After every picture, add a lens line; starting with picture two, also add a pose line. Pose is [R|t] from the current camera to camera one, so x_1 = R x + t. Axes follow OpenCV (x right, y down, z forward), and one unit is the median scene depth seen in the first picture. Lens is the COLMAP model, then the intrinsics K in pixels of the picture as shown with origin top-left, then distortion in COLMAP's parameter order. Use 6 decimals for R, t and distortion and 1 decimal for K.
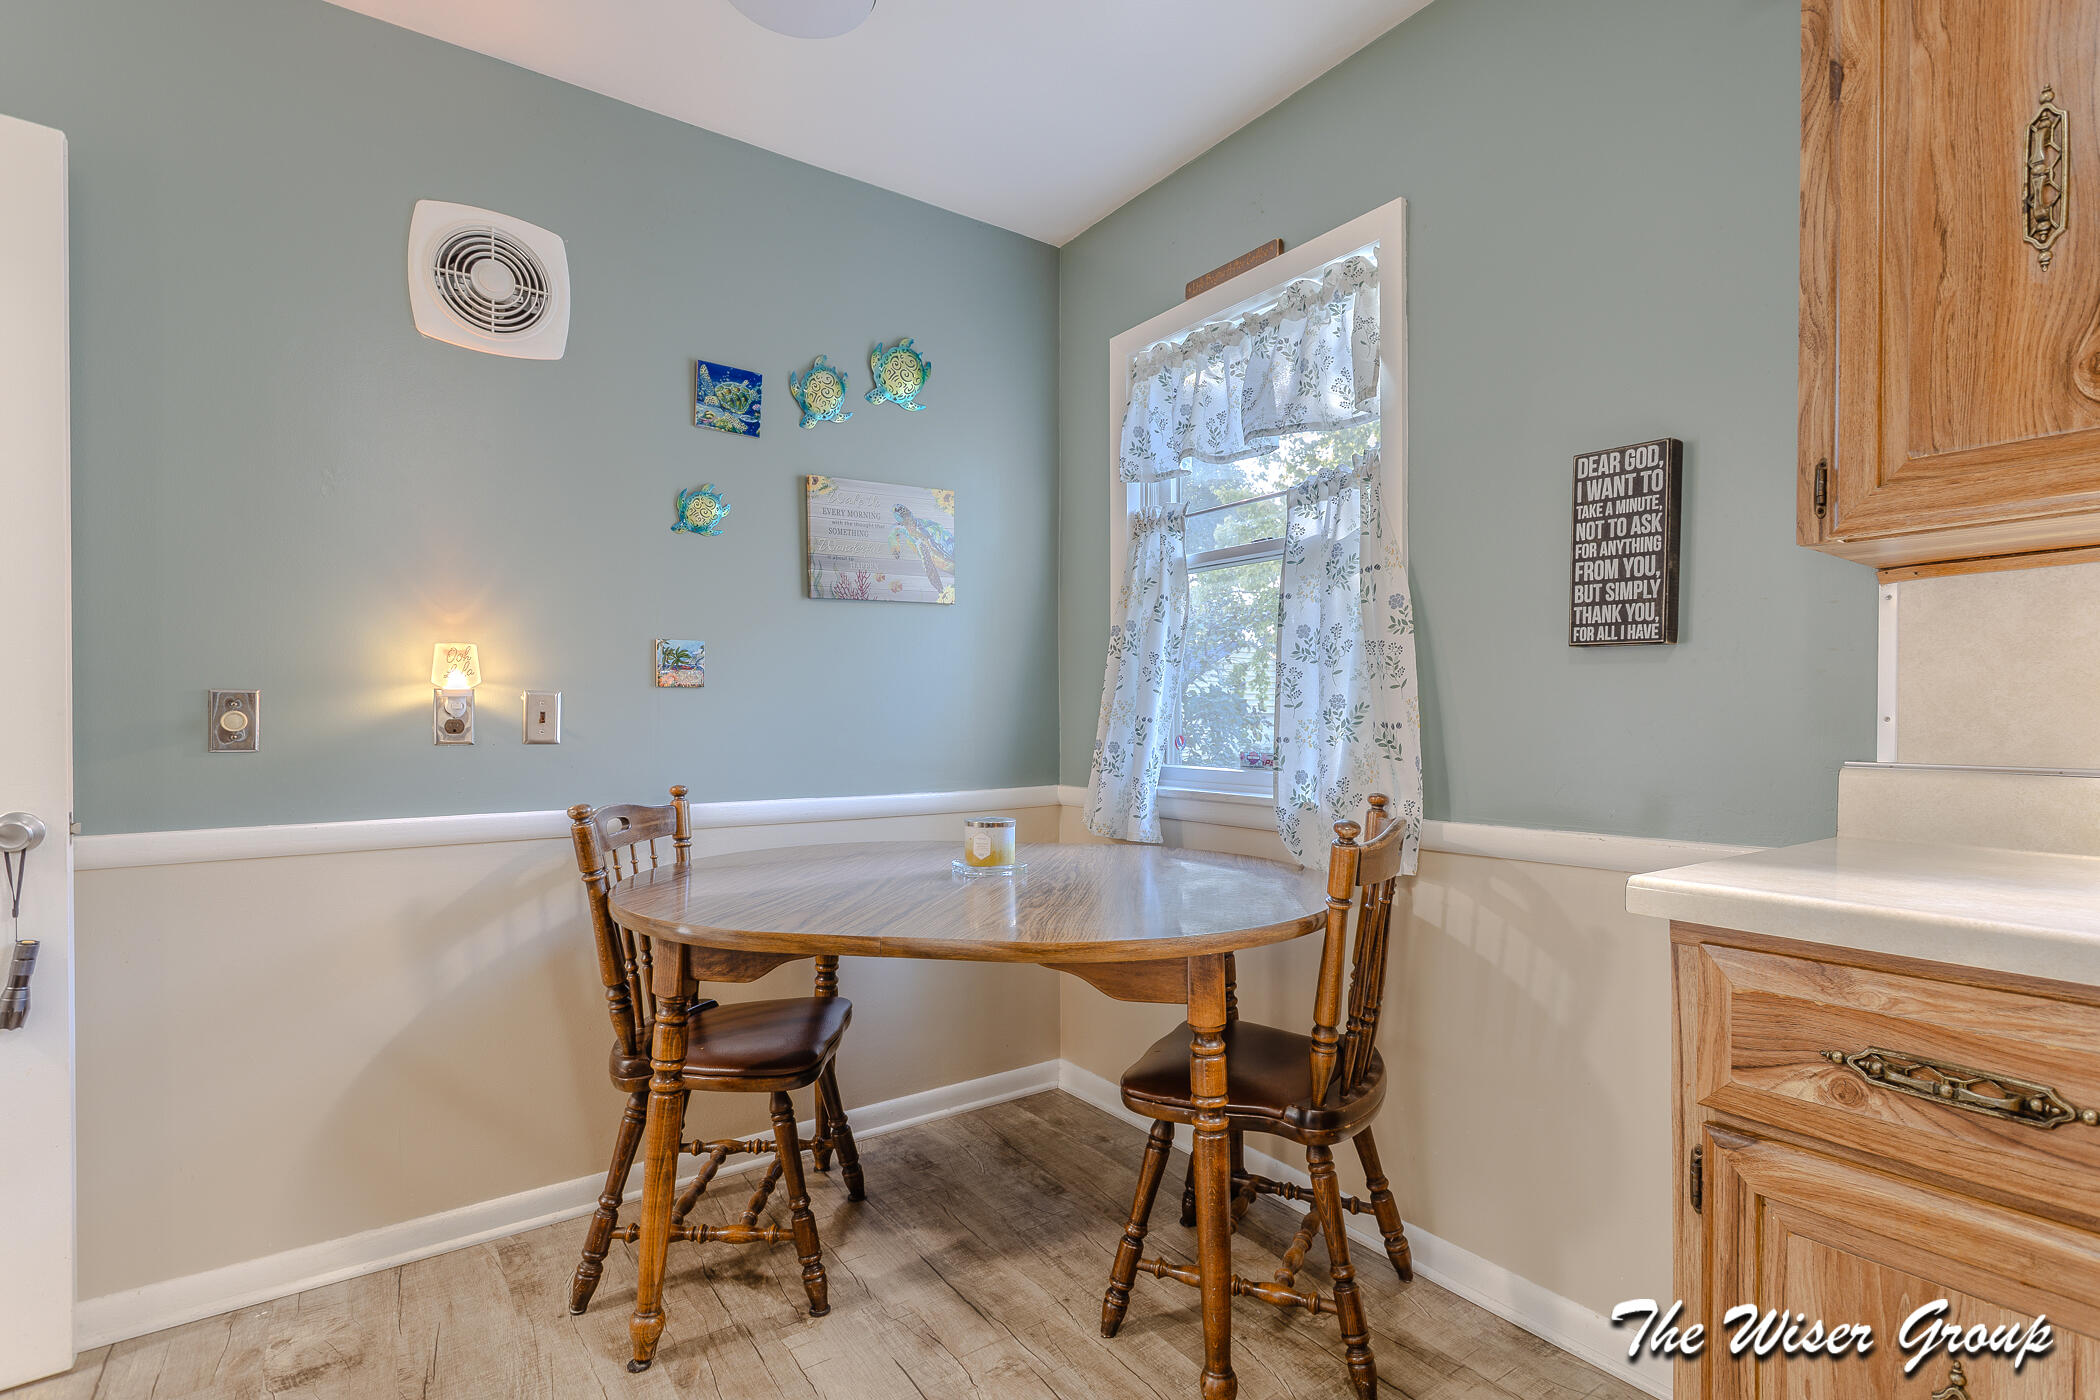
lens RADIAL K [[989.5, 0, 1041.2], [0, 989.5, 728.3], [0, 0, 1]] dist [-0.002160, 0.000630]
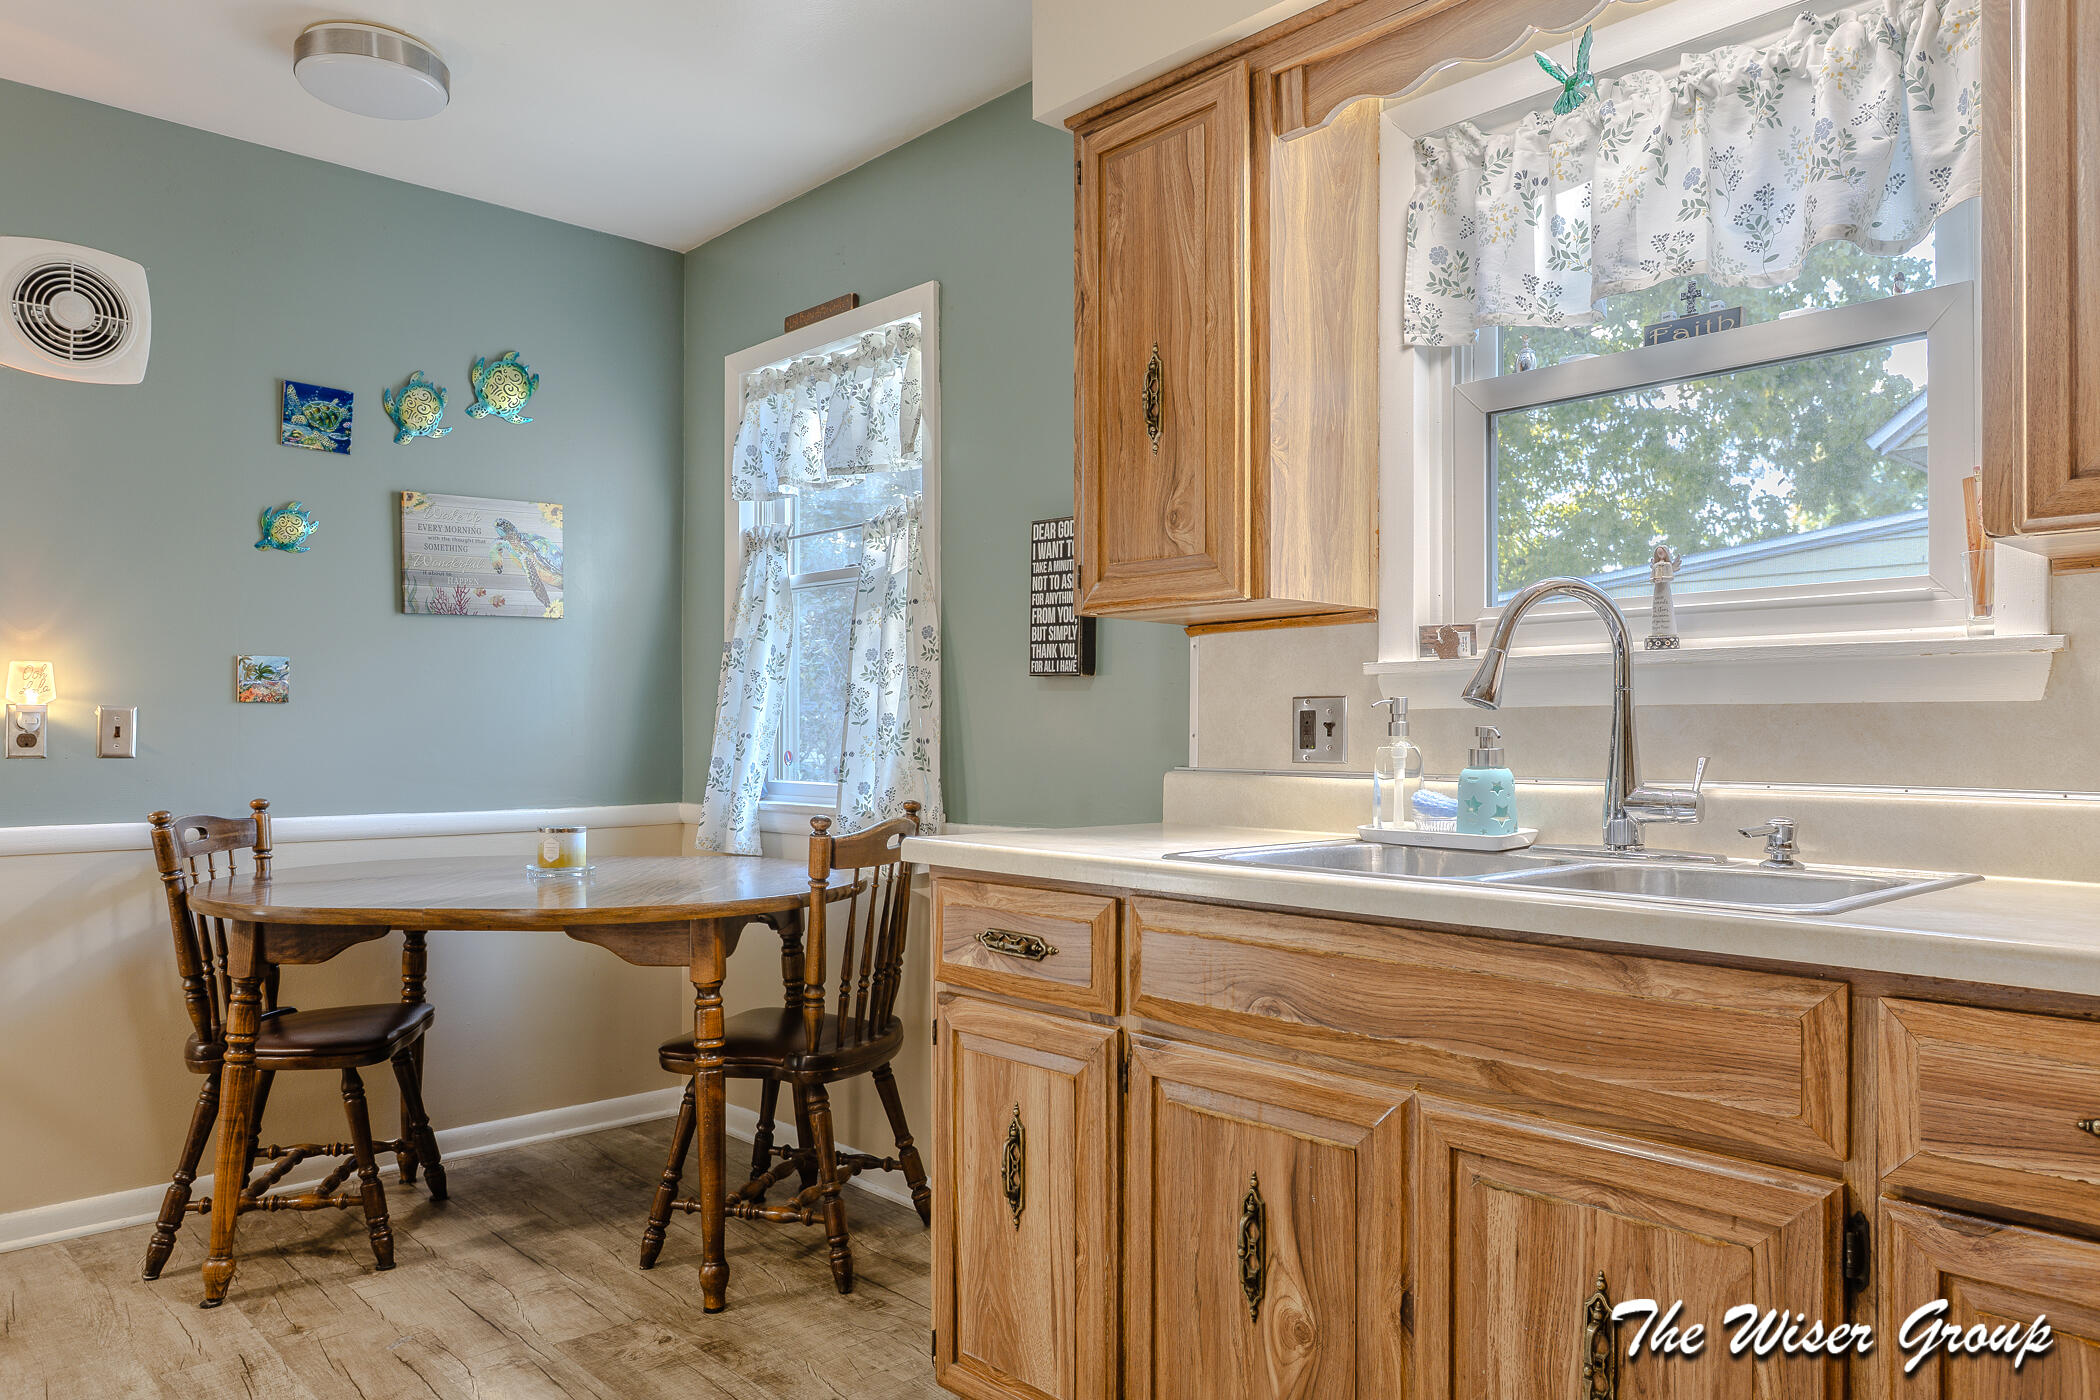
lens RADIAL K [[1436.4, 0, 1050.2], [0, 1436.4, 723.5], [0, 0, 1]] dist [0.000414, 0.003184]
pose [[0.990824, 0.003189, 0.135118, 0.268398], [-0.000667, 0.999825, -0.018707, 0.007860], [-0.135154, 0.018445, 0.990653, -0.645958]]
